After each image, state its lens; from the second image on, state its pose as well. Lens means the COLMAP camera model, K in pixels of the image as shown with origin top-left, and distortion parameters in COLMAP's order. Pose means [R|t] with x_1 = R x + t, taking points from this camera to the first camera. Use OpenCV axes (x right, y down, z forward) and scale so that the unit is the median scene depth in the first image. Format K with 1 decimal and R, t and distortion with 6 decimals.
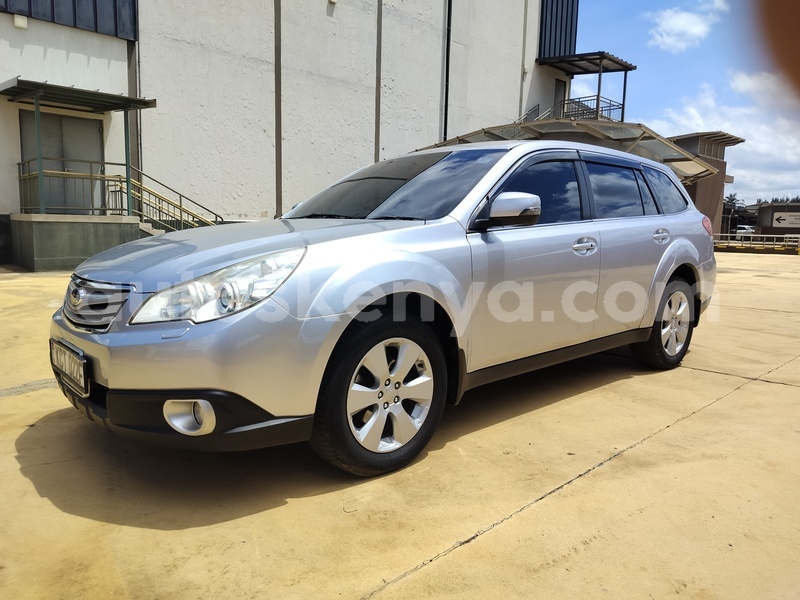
lens RADIAL K [[571.1, 0, 384.7], [0, 571.1, 309.4], [0, 0, 1]] dist [-0.001461, 0.003288]
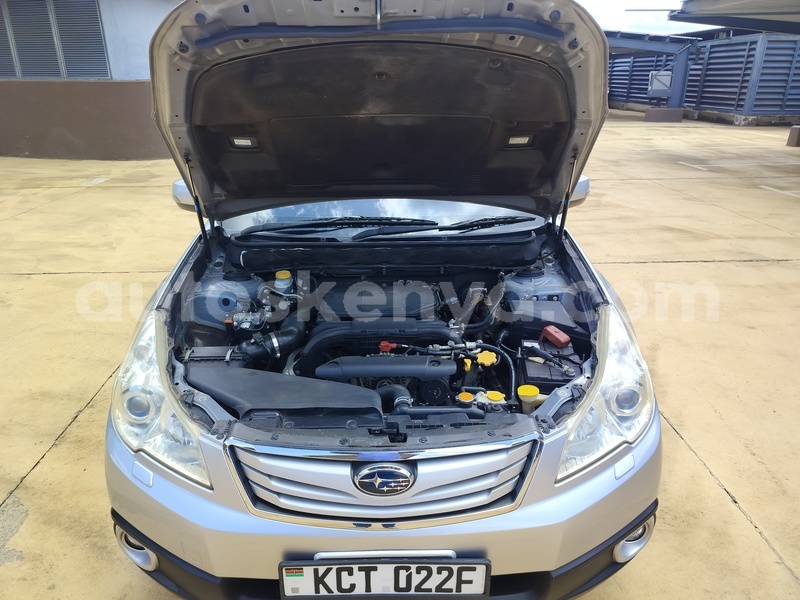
lens RADIAL K [[580.6, 0, 400.1], [0, 580.6, 293.9], [0, 0, 1]] dist [0.011966, -0.002090]
pose [[0.651919, -0.278014, 0.705486, -0.464862], [0.115926, 0.955969, 0.269599, -0.192460], [-0.749375, -0.093973, 0.655443, 0.302866]]
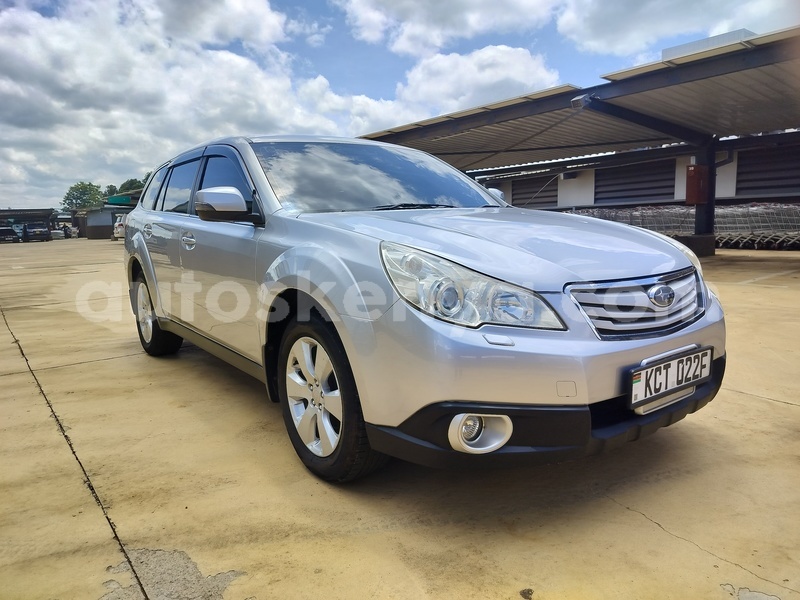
lens RADIAL K [[562.7, 0, 400.0], [0, 562.7, 300.0], [0, 0, 1]] dist [0.030500, -0.033245]
pose [[0.087075, -0.155422, 0.984003, -0.714350], [0.171555, 0.975338, 0.138872, -0.101922], [-0.981319, 0.156718, 0.111591, 0.654317]]
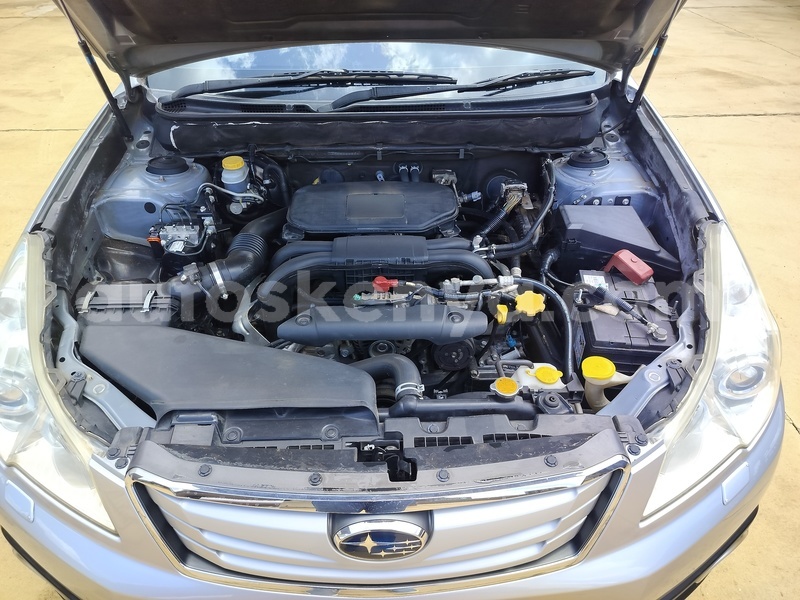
lens RADIAL K [[575.3, 0, 401.9], [0, 575.3, 304.2], [0, 0, 1]] dist [-0.001545, -0.002863]
pose [[0.646781, -0.465767, 0.603933, -0.352361], [0.114153, 0.842061, 0.527164, -0.183323], [-0.754084, -0.272019, 0.597798, 0.405614]]
